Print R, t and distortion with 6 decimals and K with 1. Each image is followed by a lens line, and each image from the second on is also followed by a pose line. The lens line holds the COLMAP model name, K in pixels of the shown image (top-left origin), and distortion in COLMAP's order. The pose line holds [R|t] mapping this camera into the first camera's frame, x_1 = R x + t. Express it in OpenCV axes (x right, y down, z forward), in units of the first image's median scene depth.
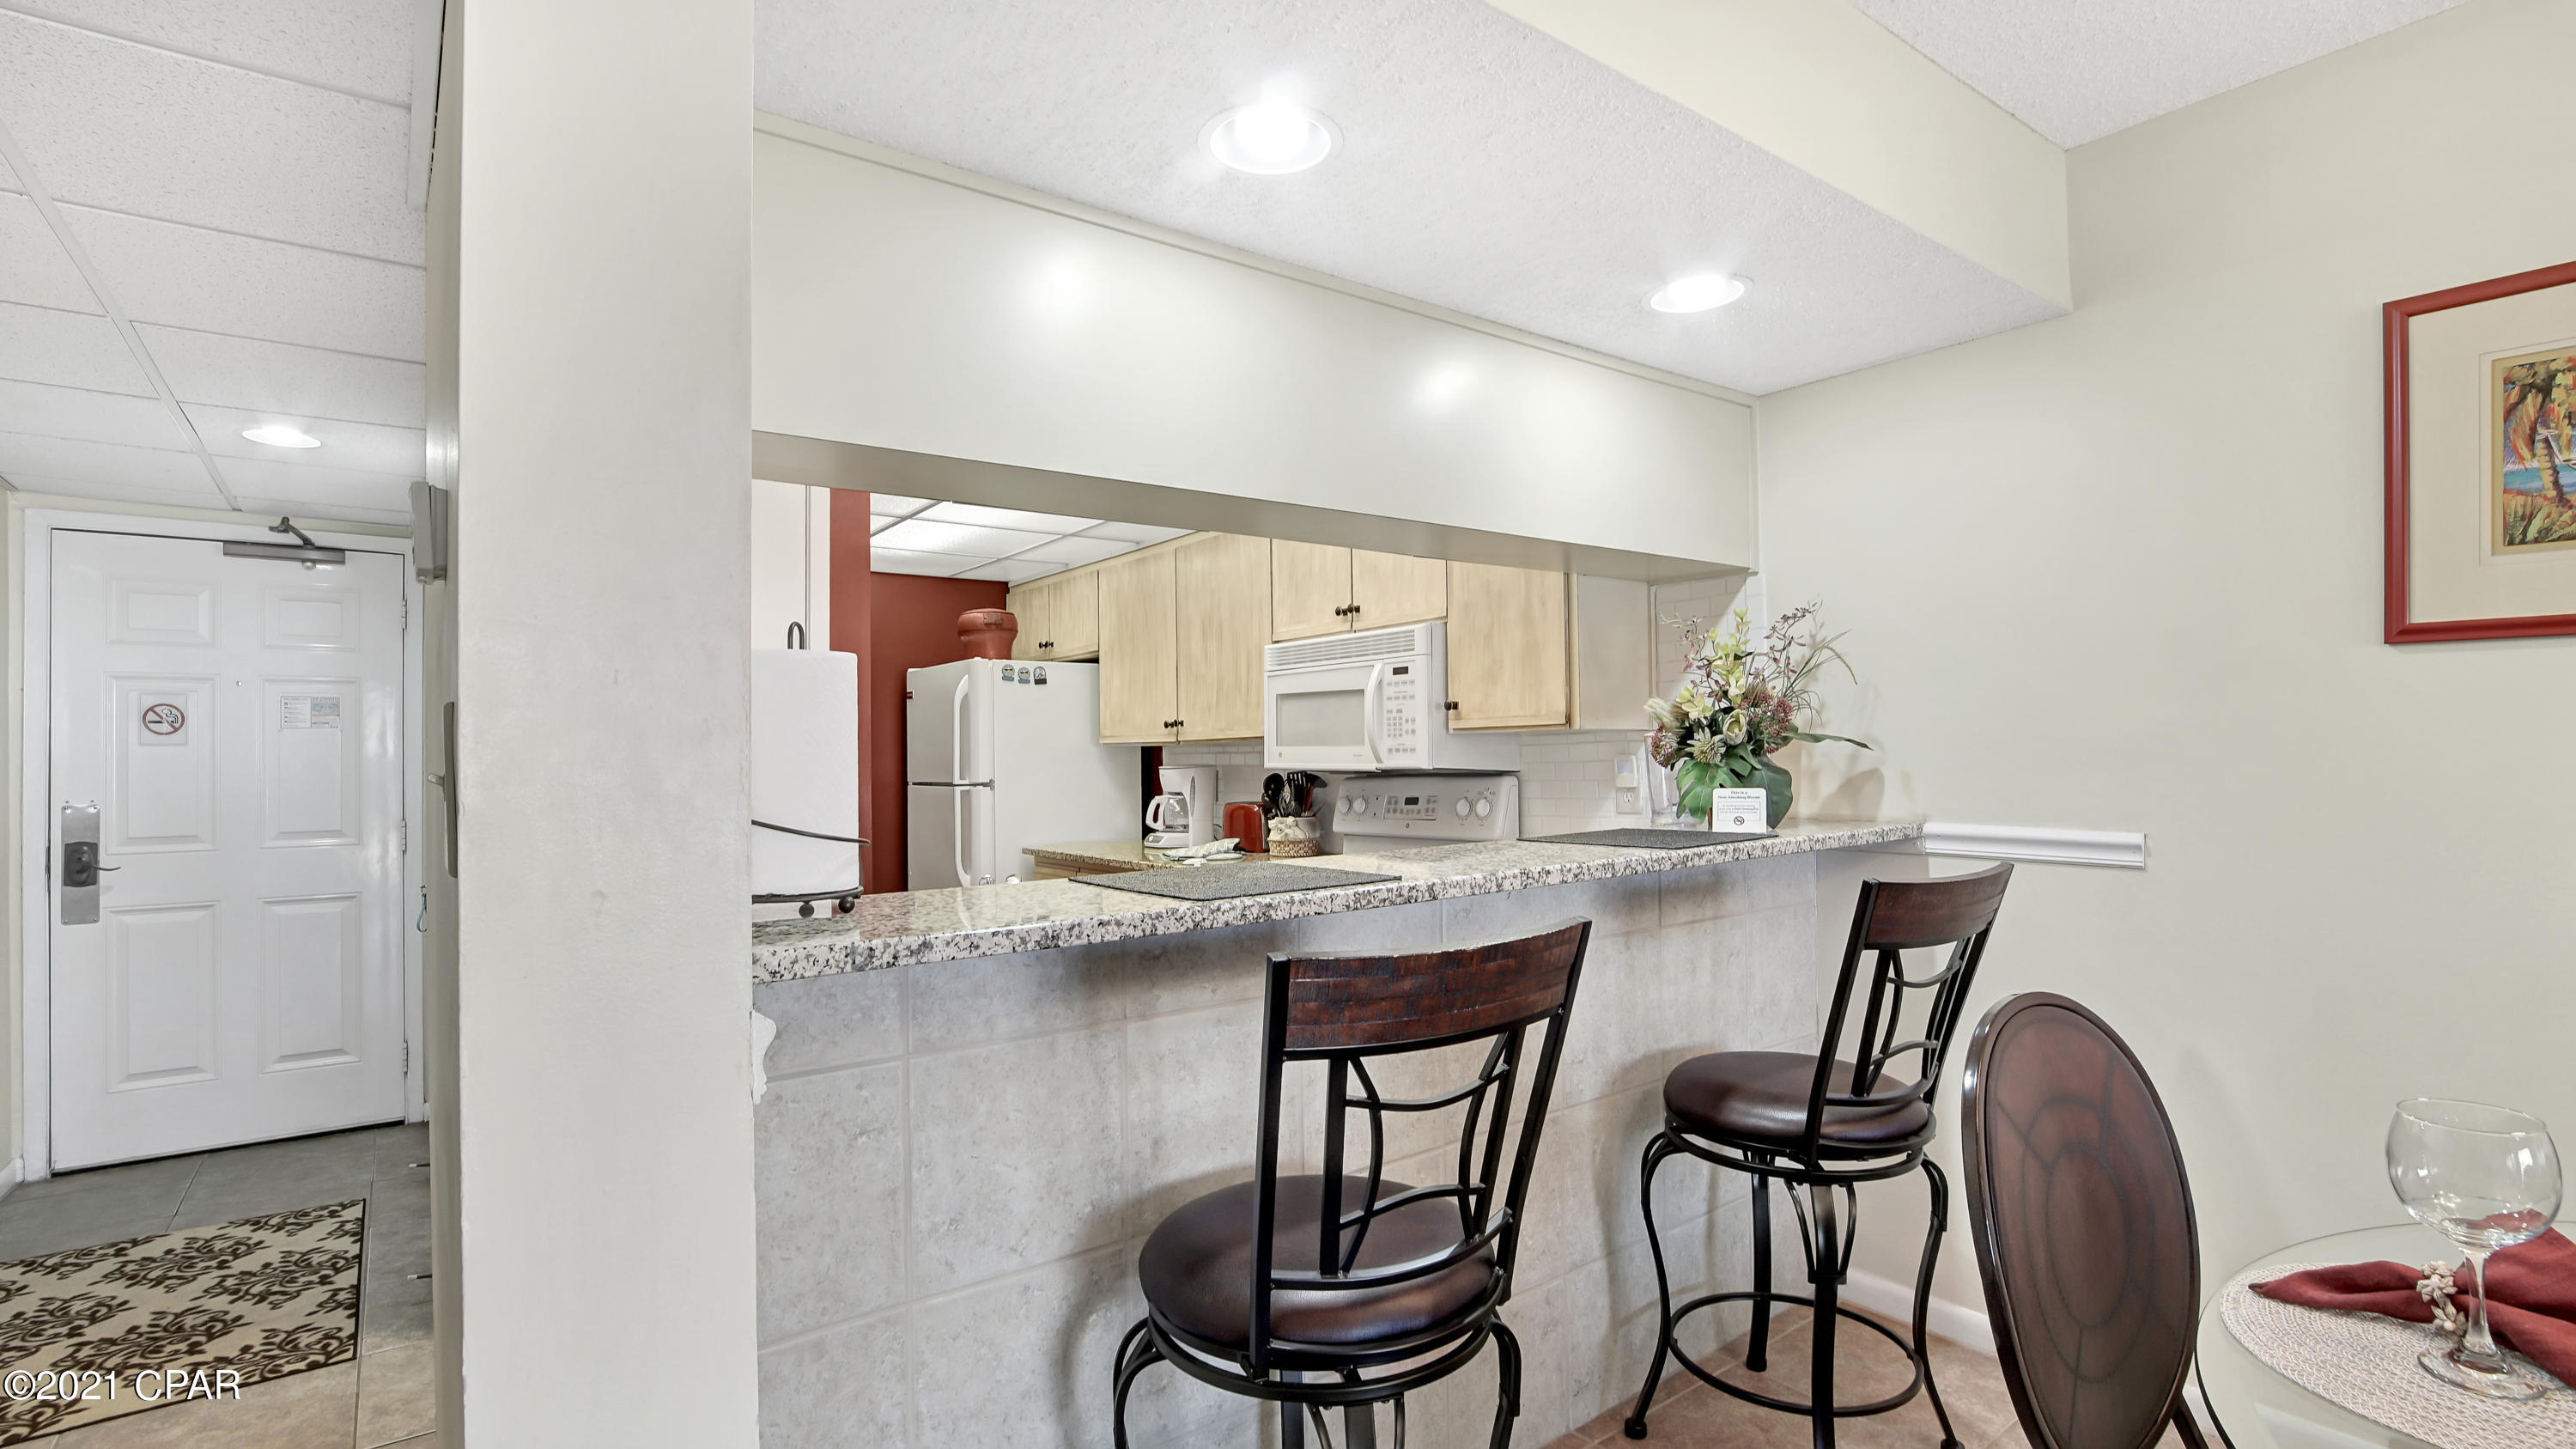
lens RADIAL K [[1184.7, 0, 1275.8], [0, 1184.7, 755.1], [0, 0, 1]] dist [-0.022120, 0.005521]
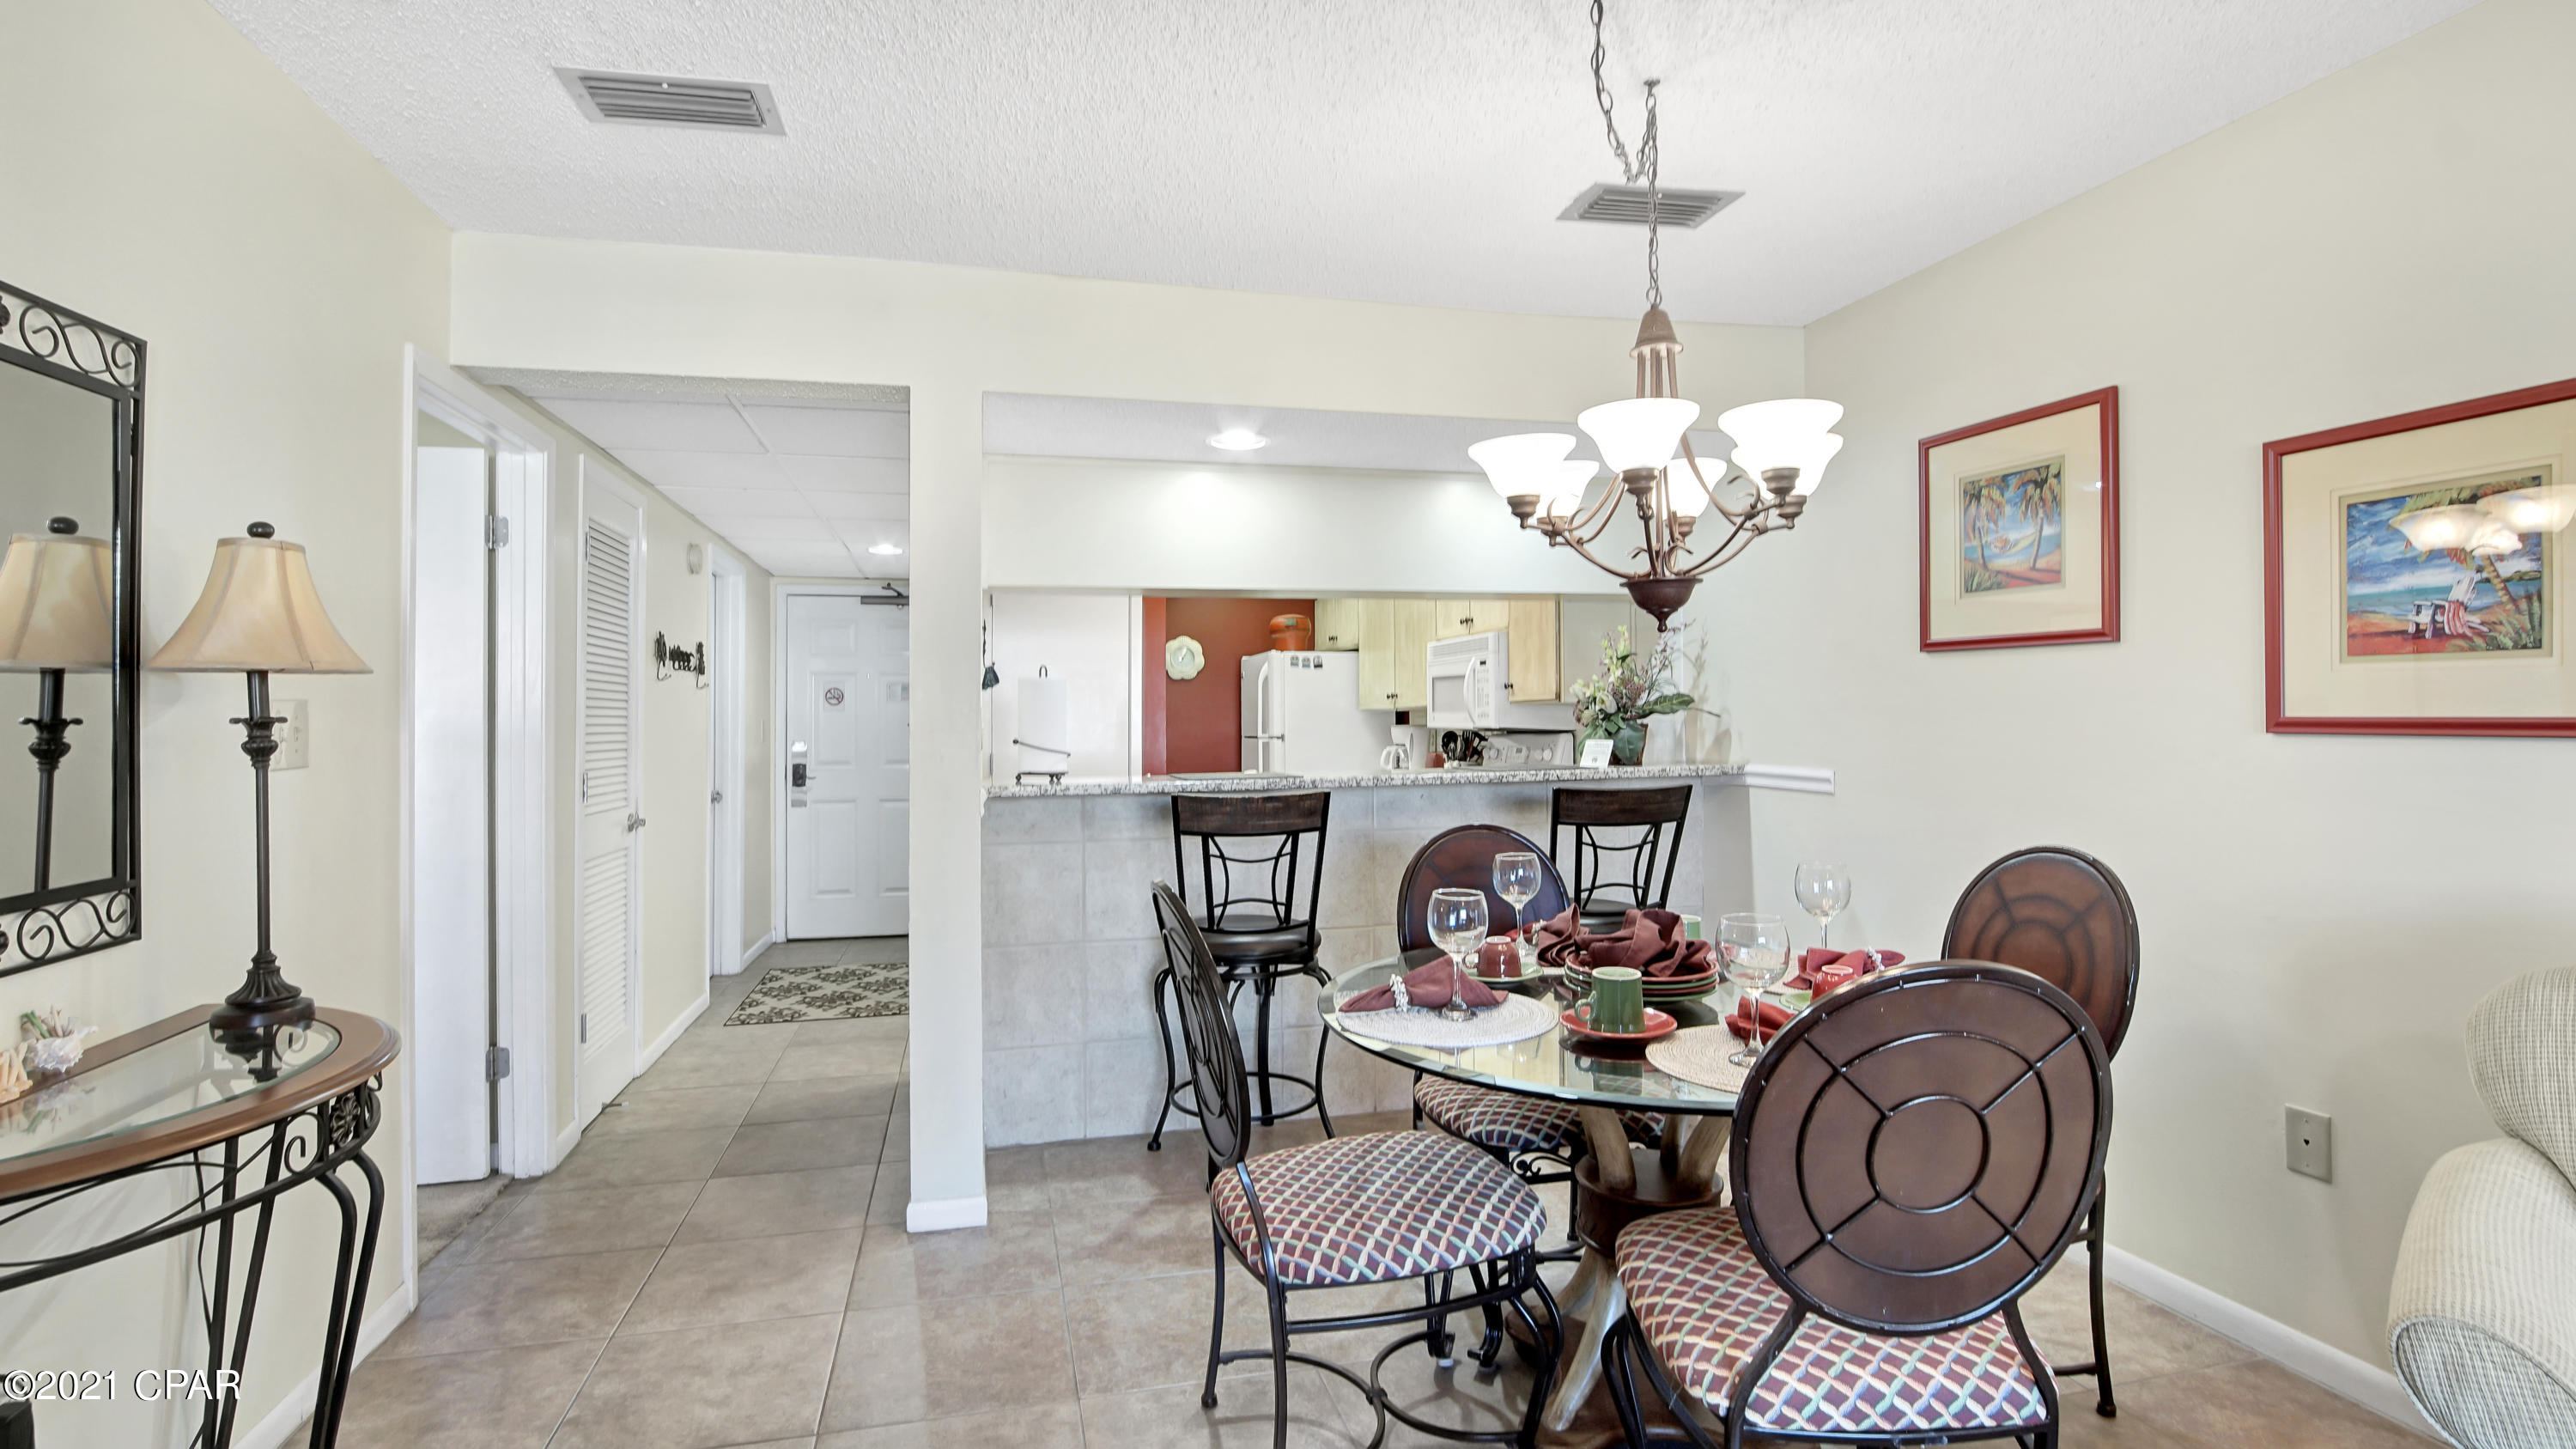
lens RADIAL K [[1184.7, 0, 1277.3], [0, 1184.7, 725.3], [0, 0, 1]] dist [-0.022120, 0.005521]
pose [[0.923138, 0.006045, -0.384420, 0.491462], [-0.003171, 0.999962, 0.008109, -0.003337], [0.384455, -0.006267, 0.923123, -0.544806]]
